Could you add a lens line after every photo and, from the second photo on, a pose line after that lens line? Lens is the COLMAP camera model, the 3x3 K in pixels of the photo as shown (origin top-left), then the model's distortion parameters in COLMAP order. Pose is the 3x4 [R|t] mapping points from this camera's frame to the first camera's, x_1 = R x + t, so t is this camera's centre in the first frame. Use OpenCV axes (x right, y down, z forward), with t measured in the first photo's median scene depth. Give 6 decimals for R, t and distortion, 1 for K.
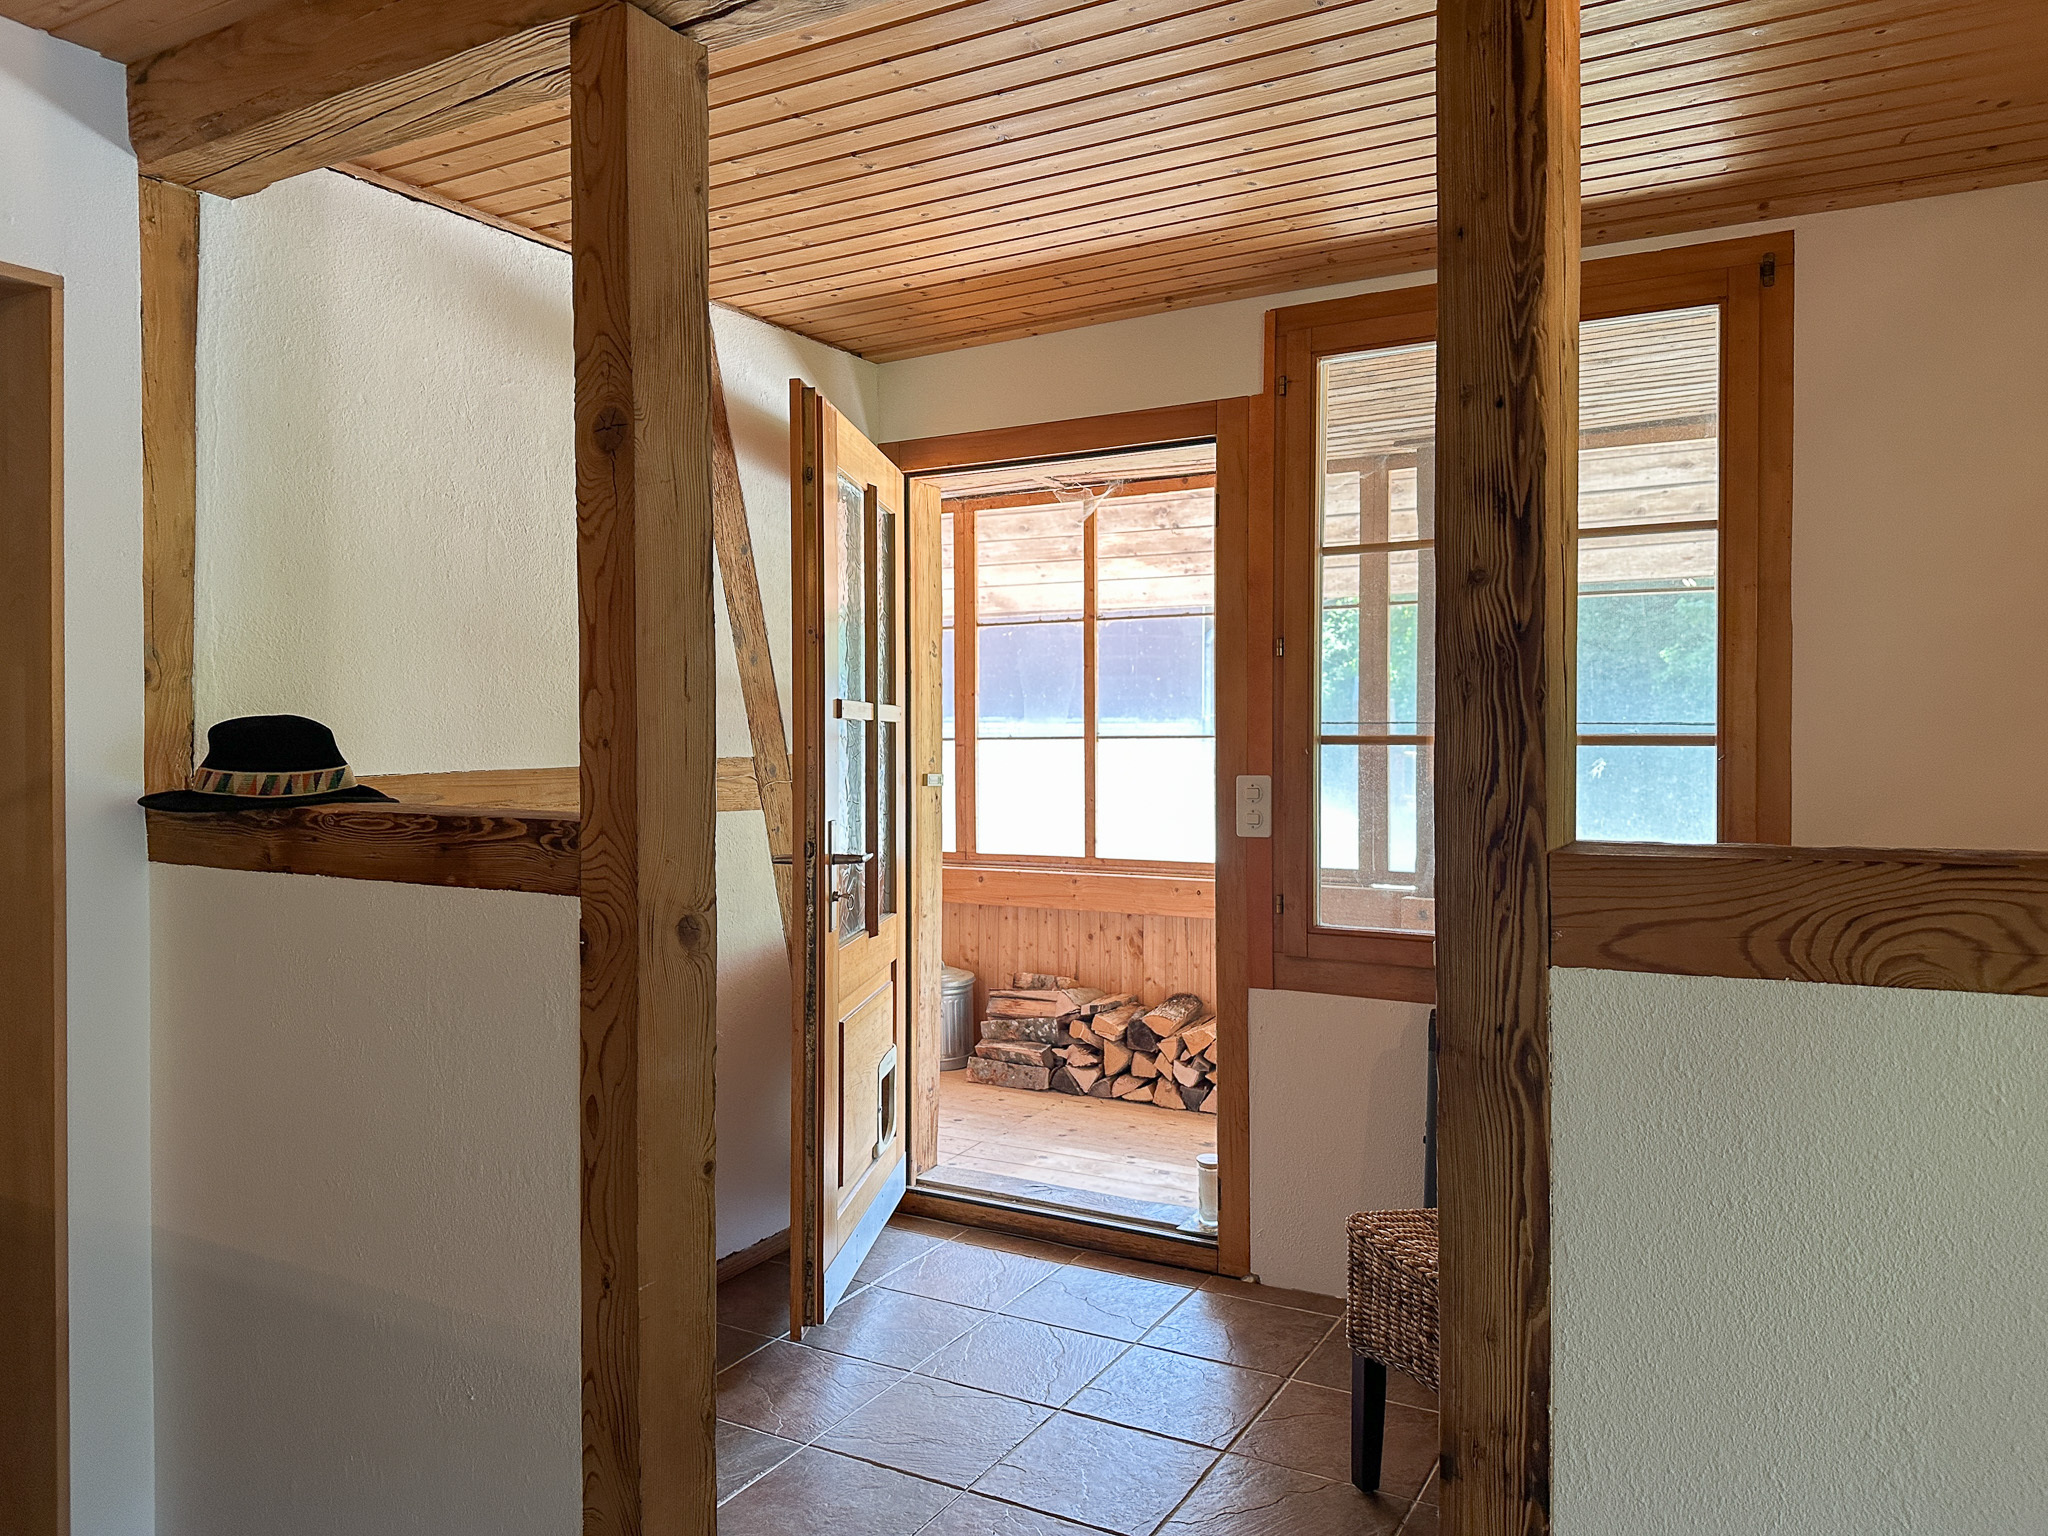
lens RADIAL K [[1473.6, 0, 1017.4], [0, 1473.6, 758.2], [0, 0, 1]] dist [0.065860, -0.058275]
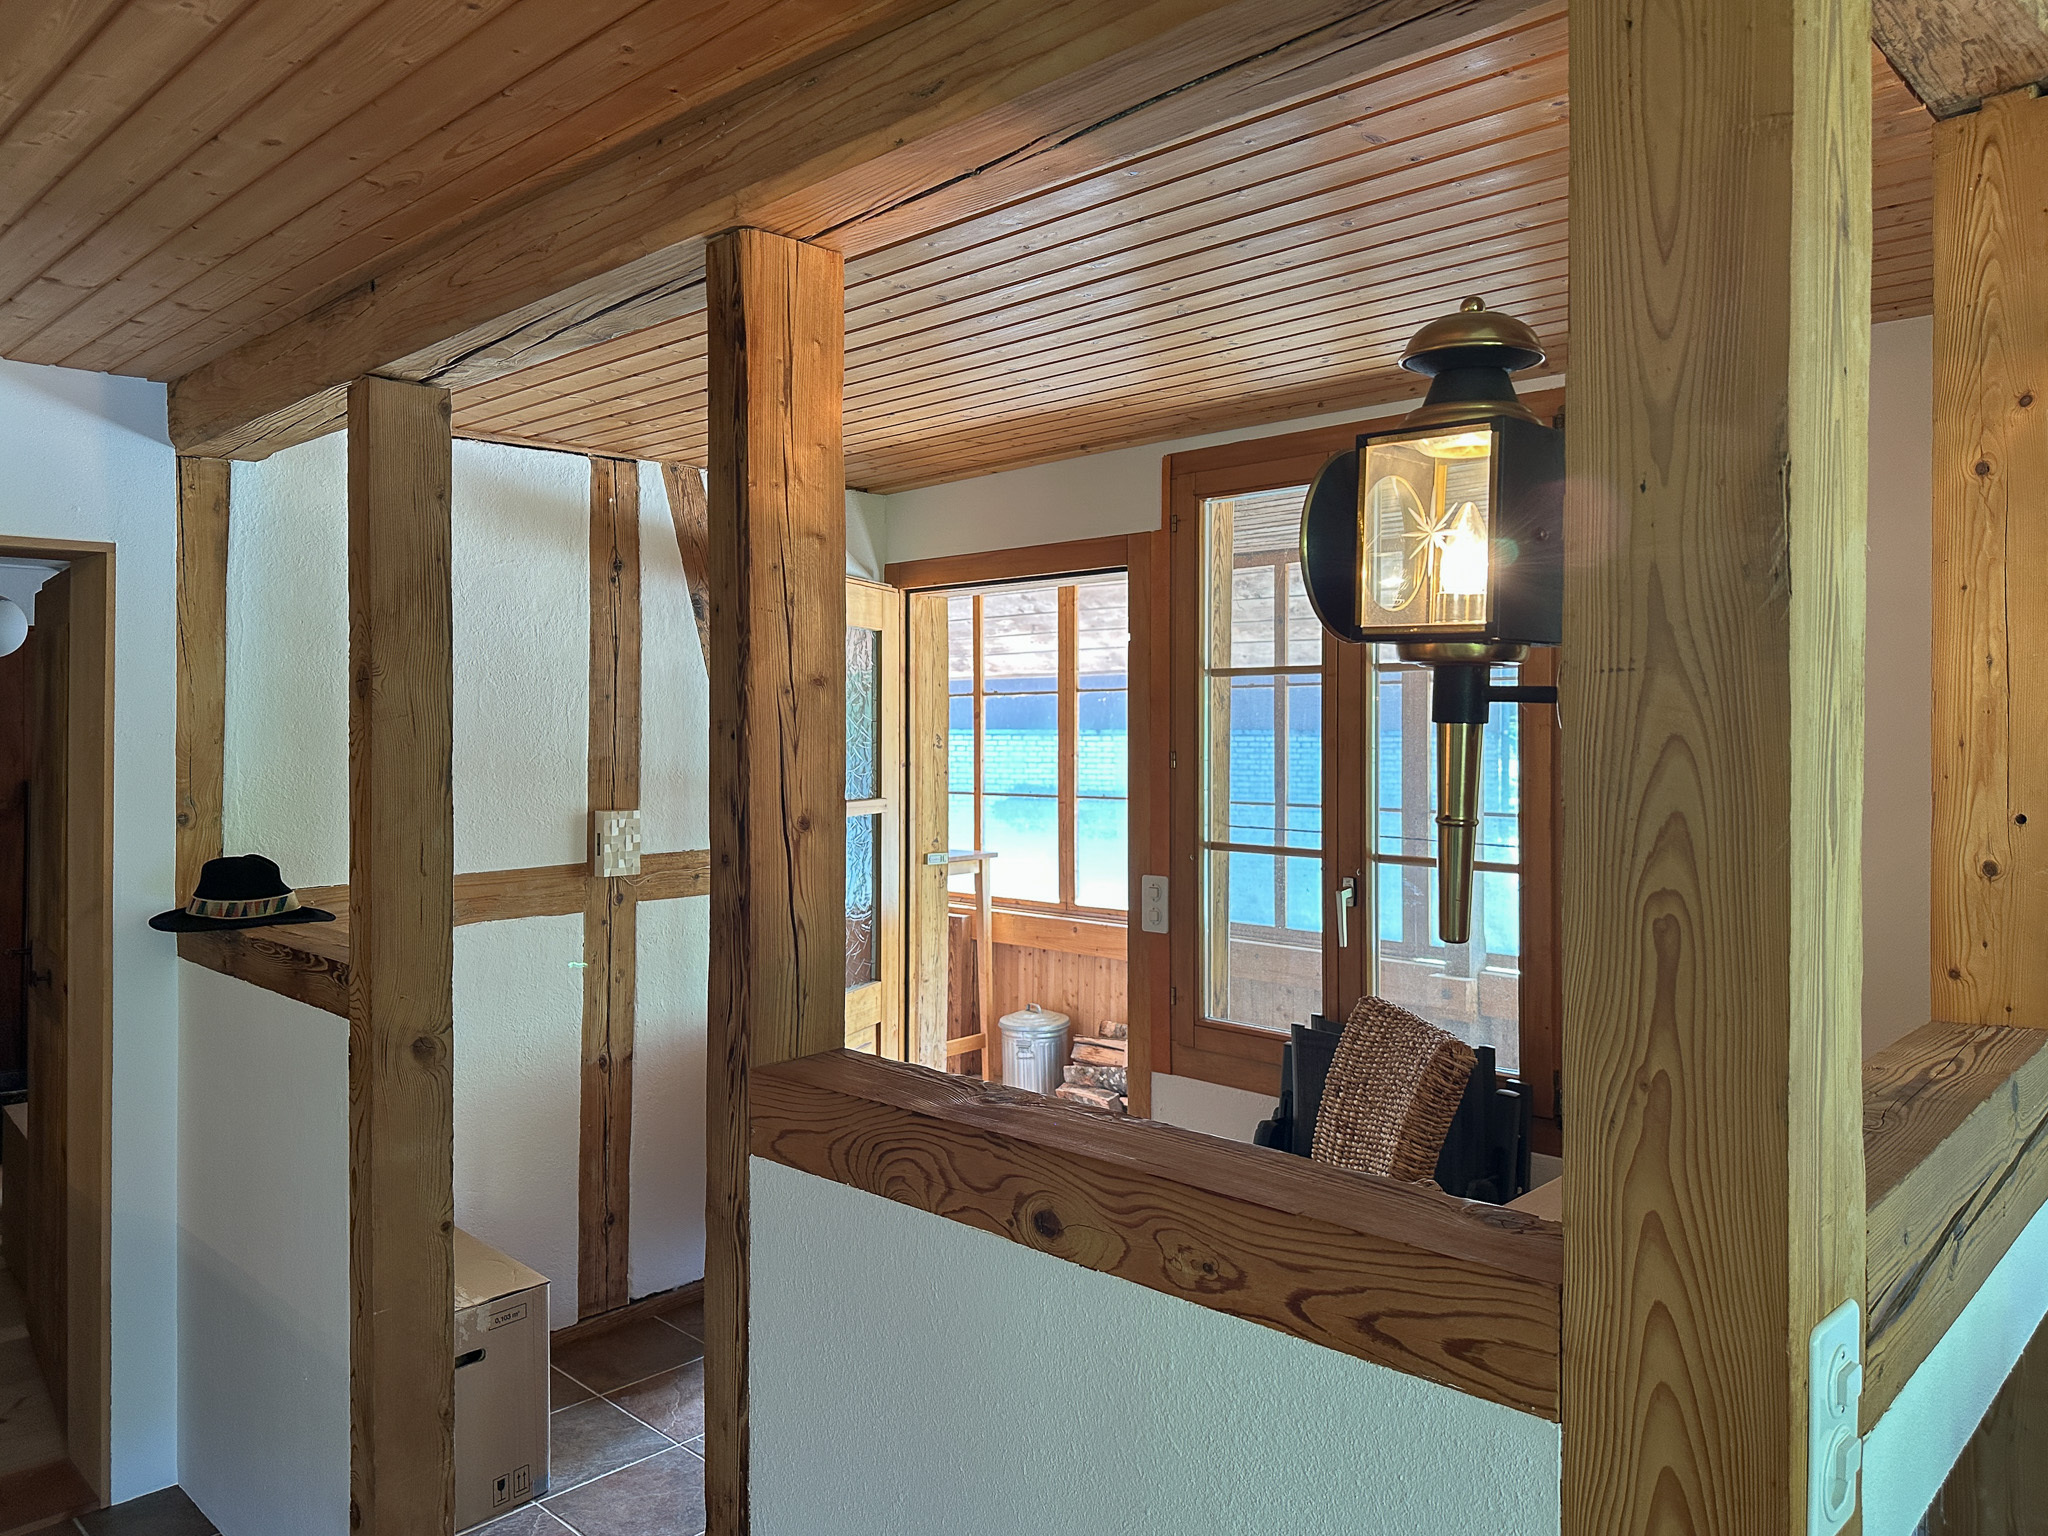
lens RADIAL K [[1473.6, 0, 985.2], [0, 1473.6, 729.3], [0, 0, 1]] dist [0.065860, -0.058275]
pose [[0.966994, 0.000599, -0.254799, 0.325499], [-0.004797, 0.999863, -0.015856, -0.081489], [0.254755, 0.016555, 0.966864, -0.093307]]
